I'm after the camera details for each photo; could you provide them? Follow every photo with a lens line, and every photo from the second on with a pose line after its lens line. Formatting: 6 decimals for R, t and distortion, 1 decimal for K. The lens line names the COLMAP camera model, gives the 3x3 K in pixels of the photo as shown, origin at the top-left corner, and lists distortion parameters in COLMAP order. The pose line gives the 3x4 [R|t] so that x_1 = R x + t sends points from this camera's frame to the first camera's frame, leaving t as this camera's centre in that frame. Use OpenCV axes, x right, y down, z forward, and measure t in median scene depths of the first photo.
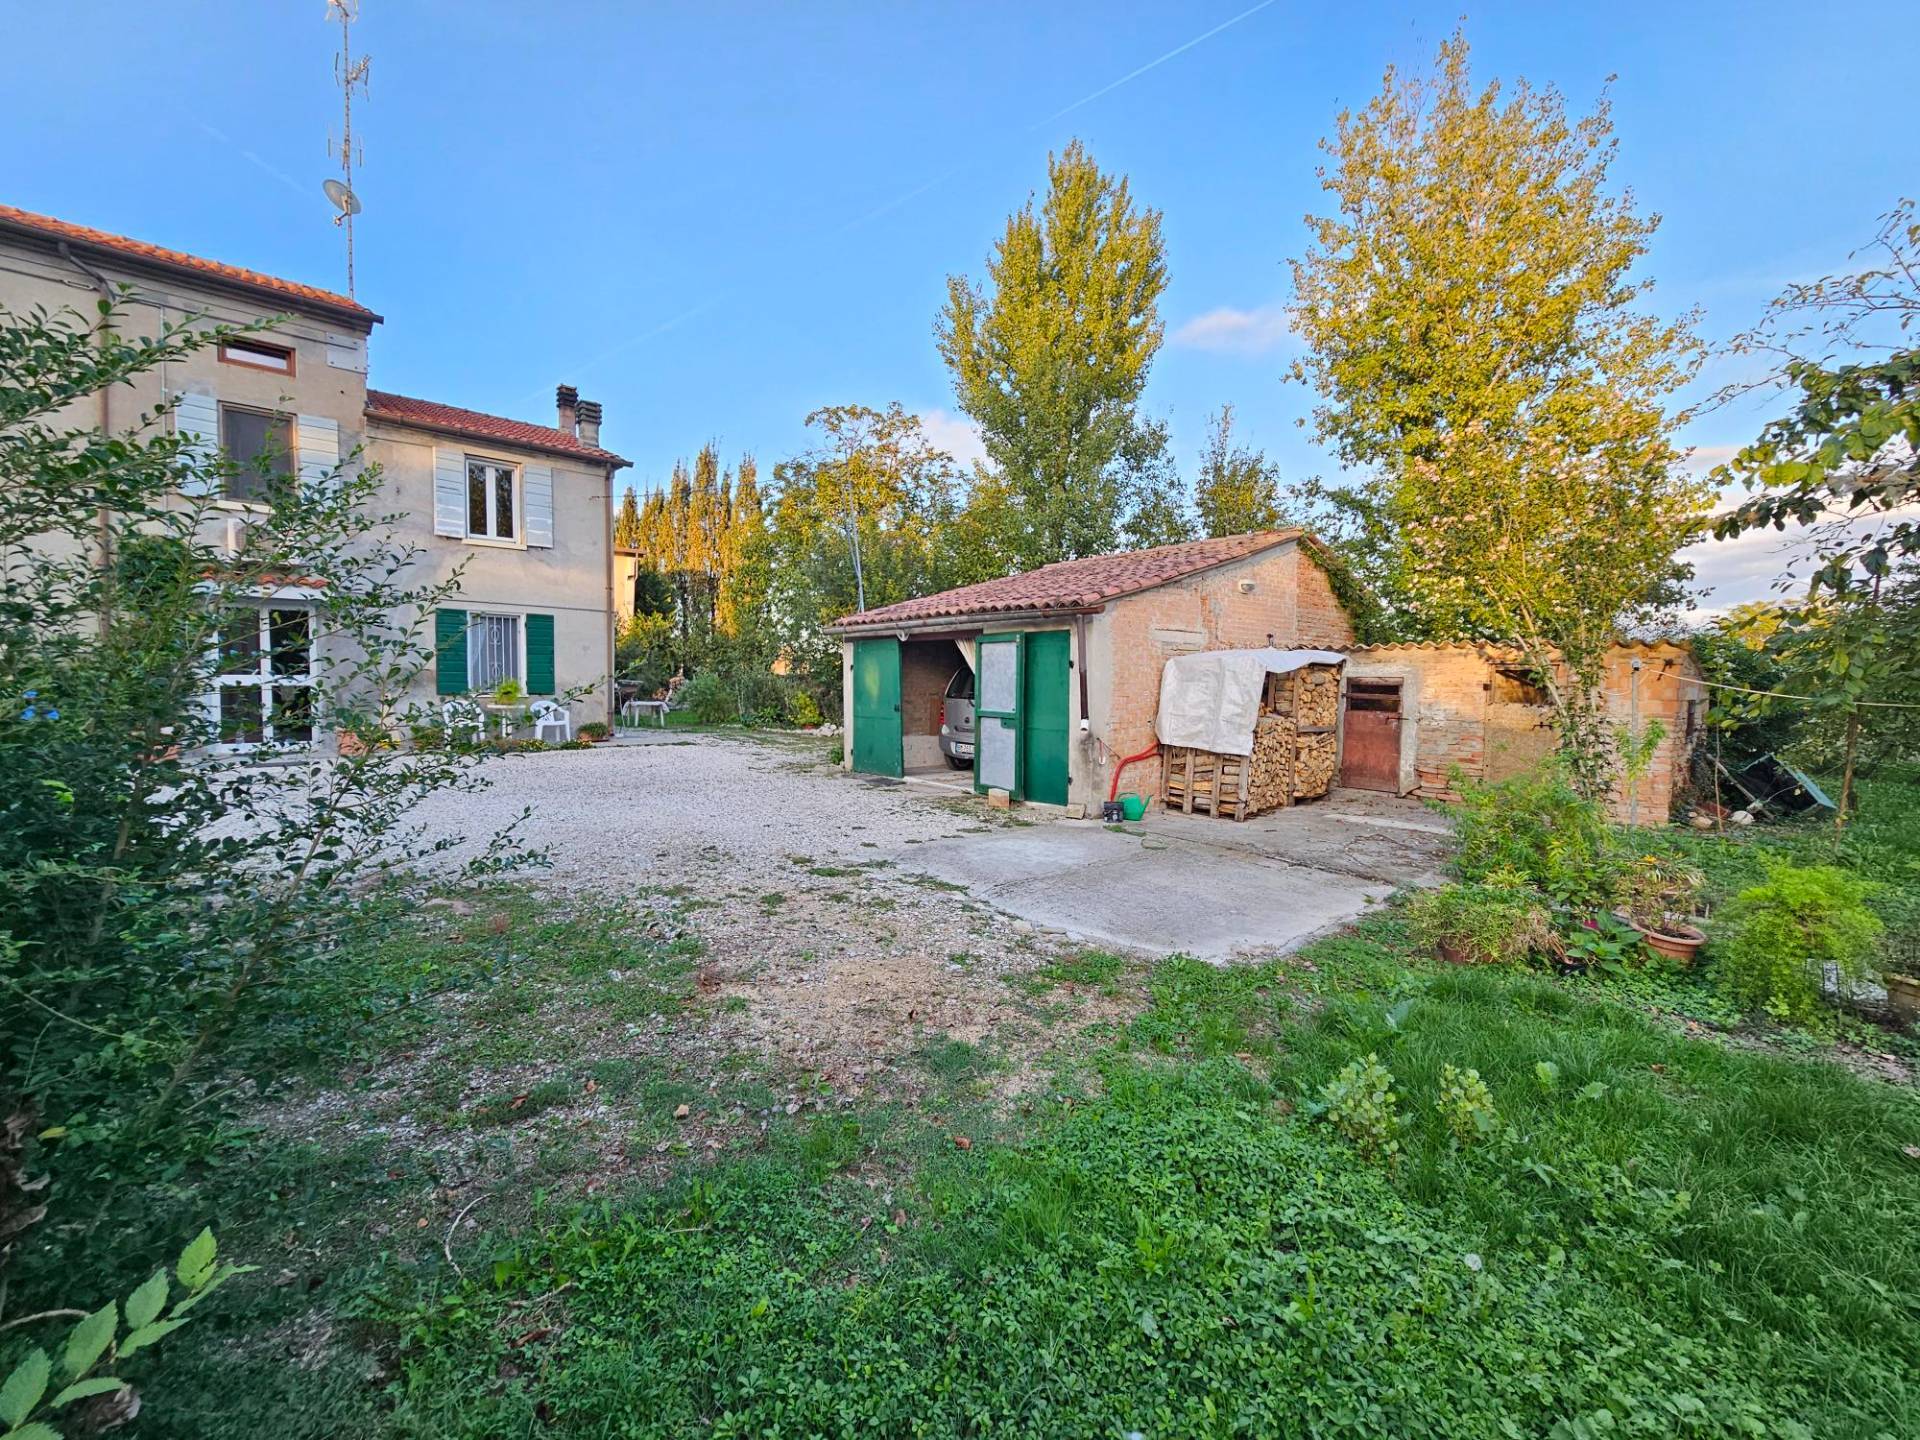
lens RADIAL K [[783.0, 0, 960.0], [0, 783.0, 720.0], [0, 0, 1]] dist [0.000718, 0.000322]
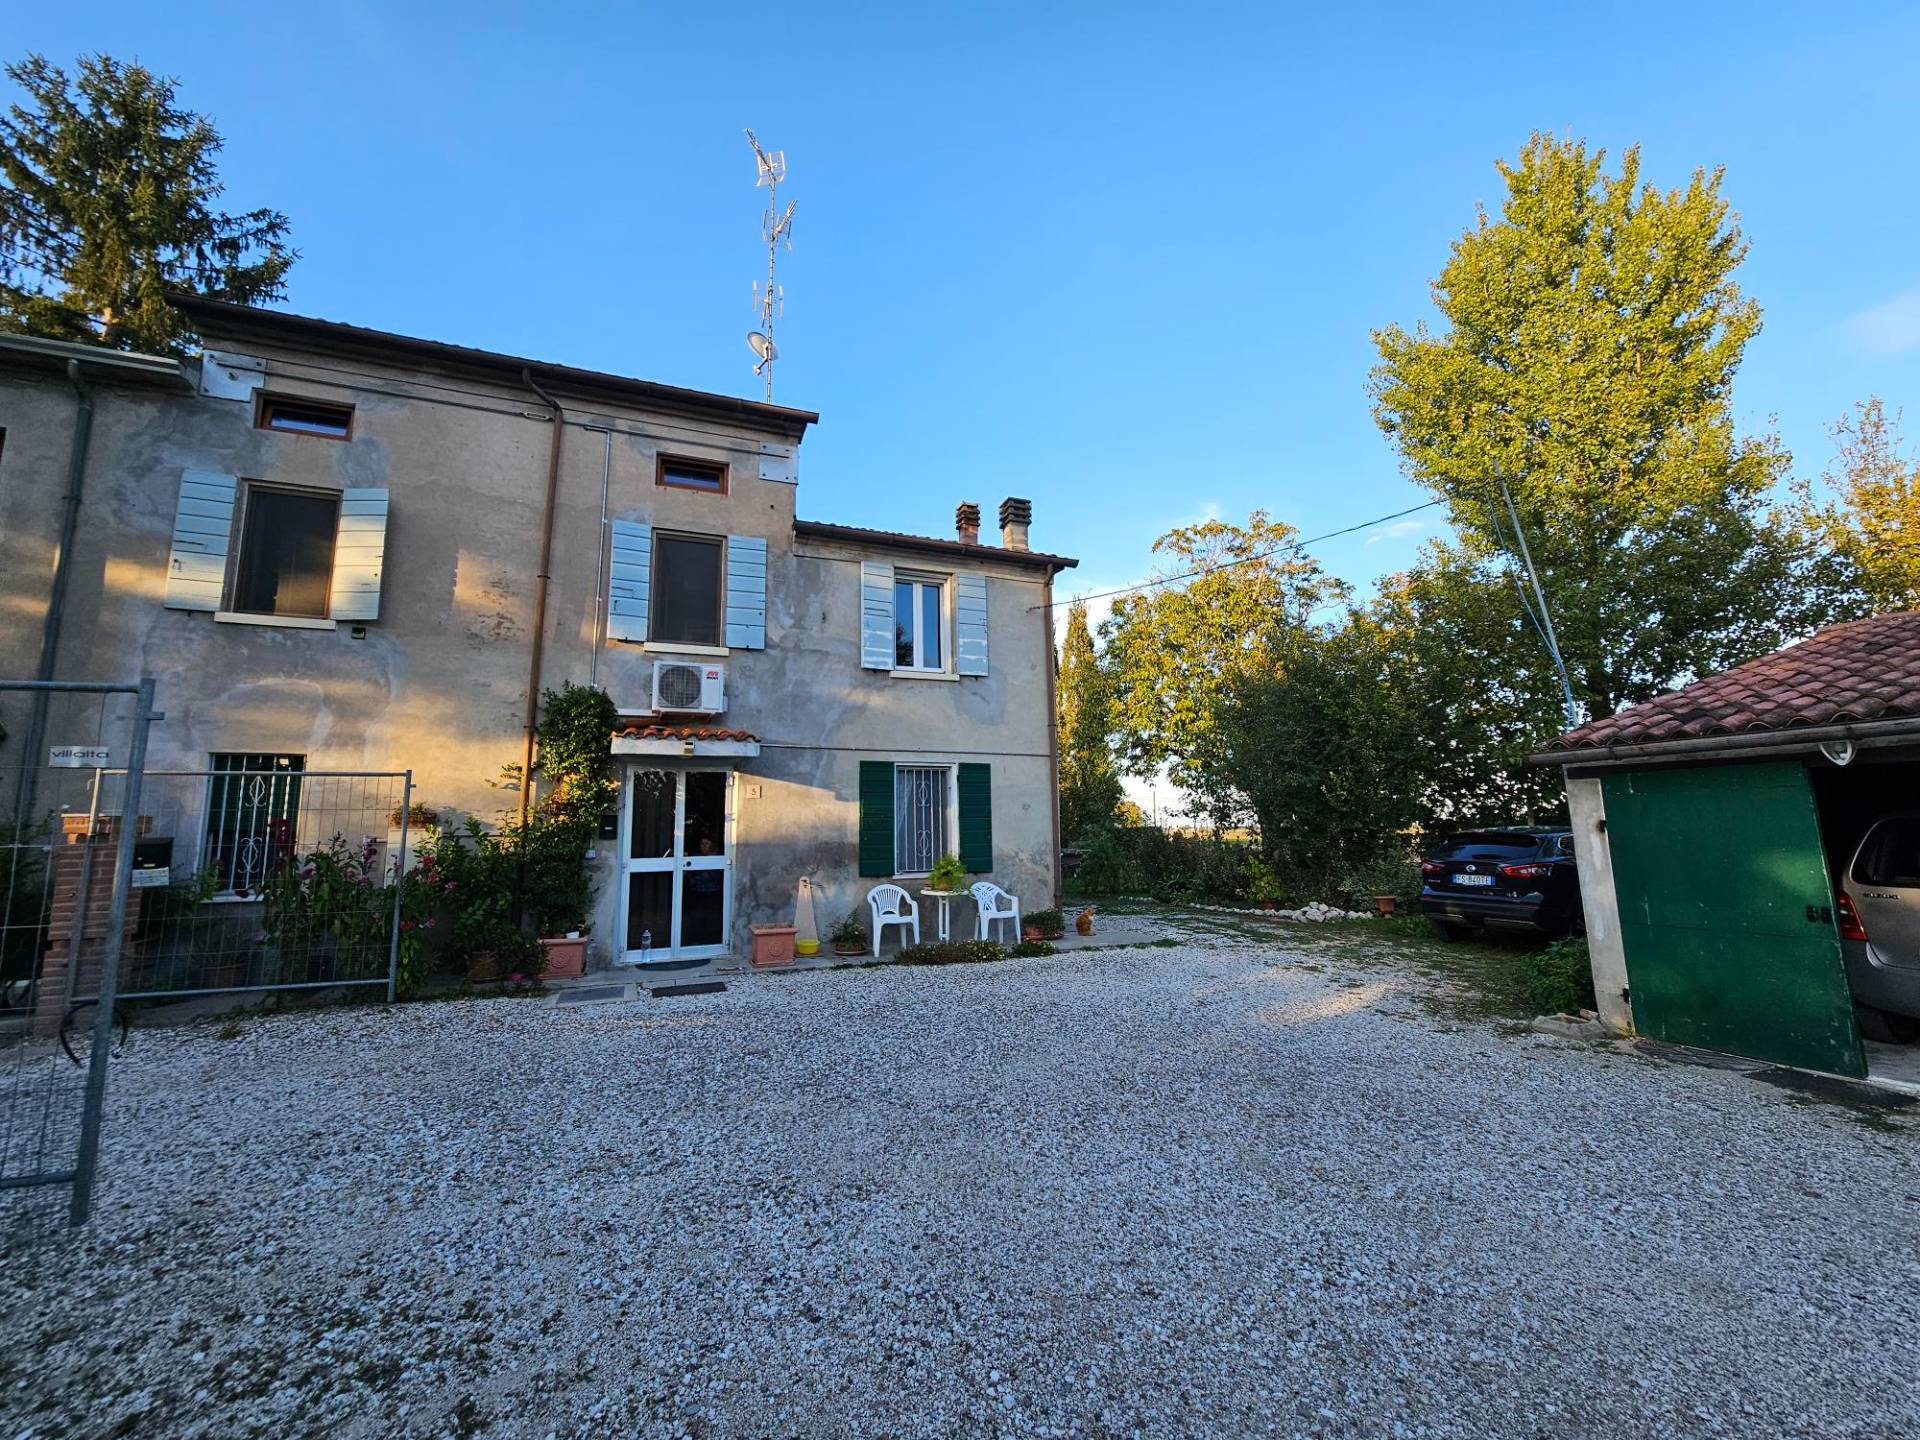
lens RADIAL K [[783.0, 0, 960.0], [0, 783.0, 720.0], [0, 0, 1]] dist [0.000718, 0.000322]
pose [[0.939172, -0.073907, -0.335401, -0.297439], [0.009232, 0.981652, -0.190460, -0.033809], [0.343323, 0.175778, 0.922622, 0.300407]]
